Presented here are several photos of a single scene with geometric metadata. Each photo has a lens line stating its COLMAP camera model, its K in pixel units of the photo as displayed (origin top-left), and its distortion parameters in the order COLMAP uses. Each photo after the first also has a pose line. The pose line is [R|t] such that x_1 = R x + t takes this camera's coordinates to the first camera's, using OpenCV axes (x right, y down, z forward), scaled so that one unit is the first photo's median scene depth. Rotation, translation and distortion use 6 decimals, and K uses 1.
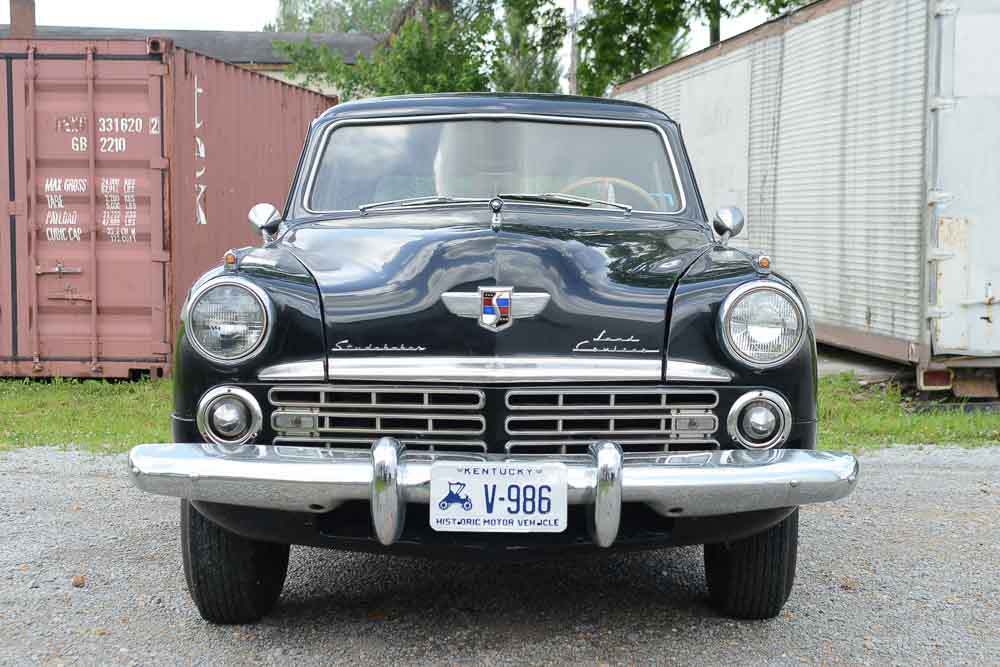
lens RADIAL K [[1730.0, 0, 500.0], [0, 1730.0, 333.5], [0, 0, 1]] dist [0.163015, 0.003708]
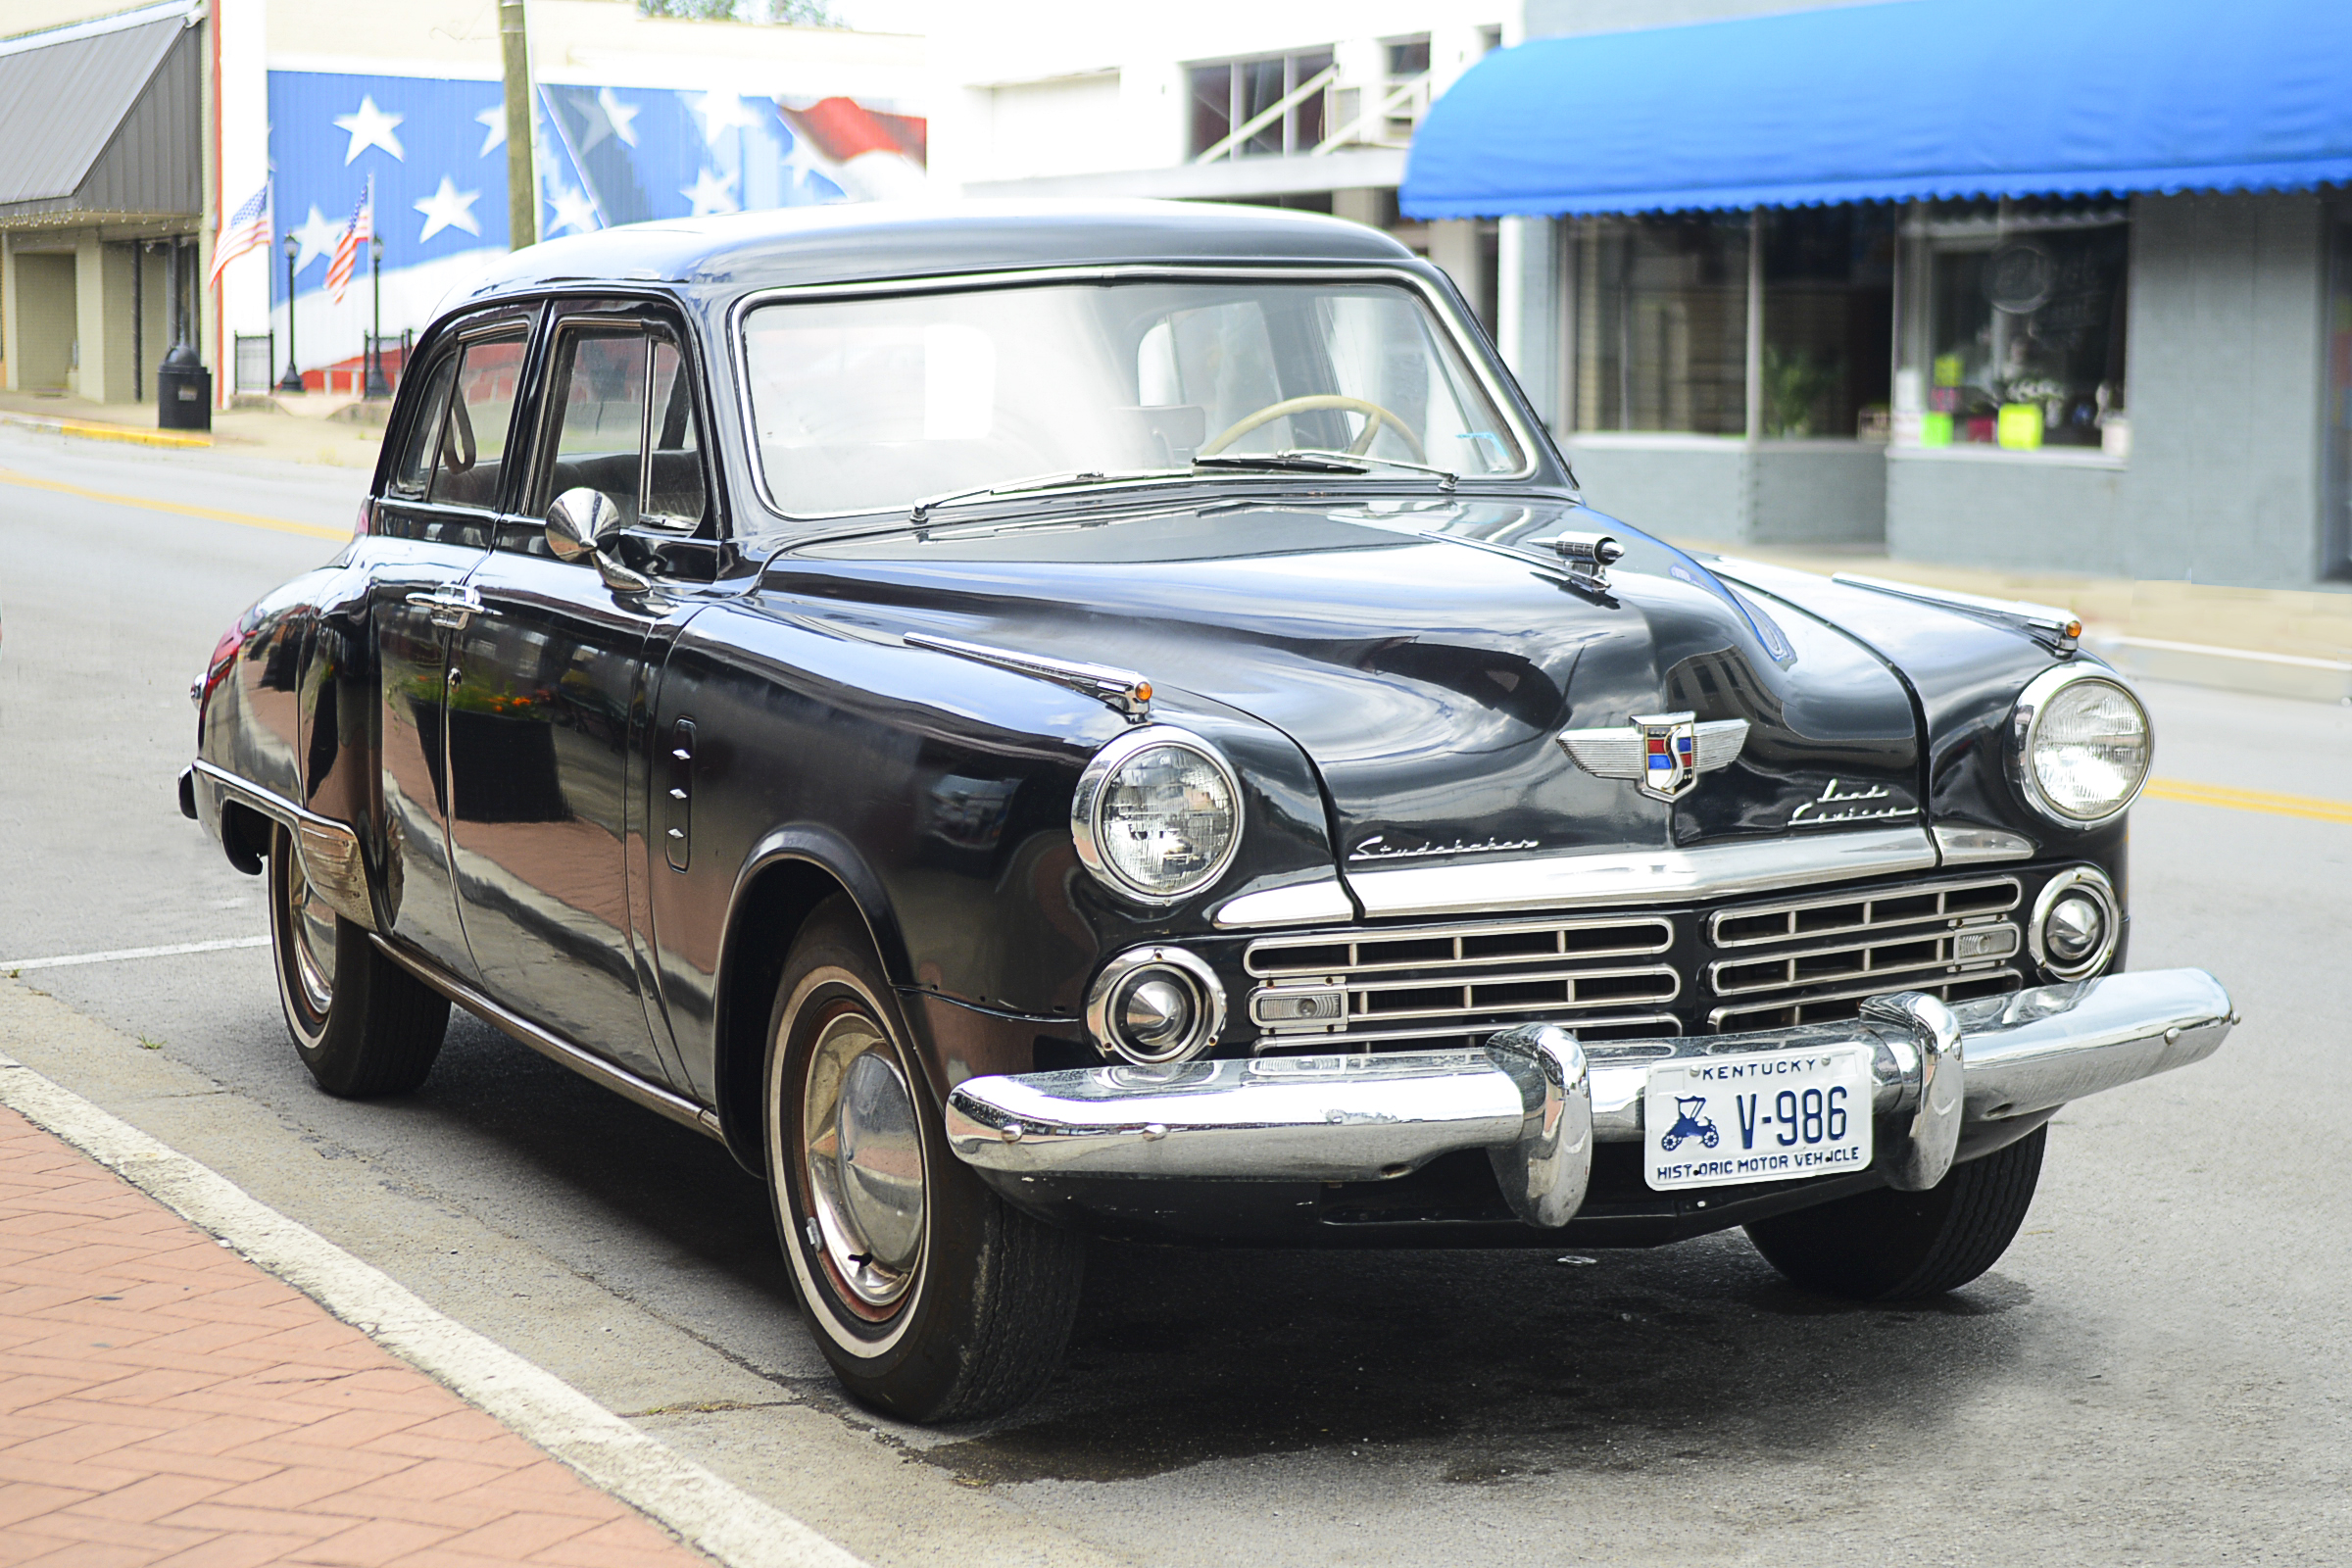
lens RADIAL K [[5379.7, 0, 1176.0], [0, 5379.7, 784.0], [0, 0, 1]] dist [0.044335, 0.105323]
pose [[0.925165, -0.074195, 0.372244, -0.729641], [0.053736, 0.996434, 0.065055, -0.117512], [-0.375743, -0.040183, 0.925852, -0.433401]]
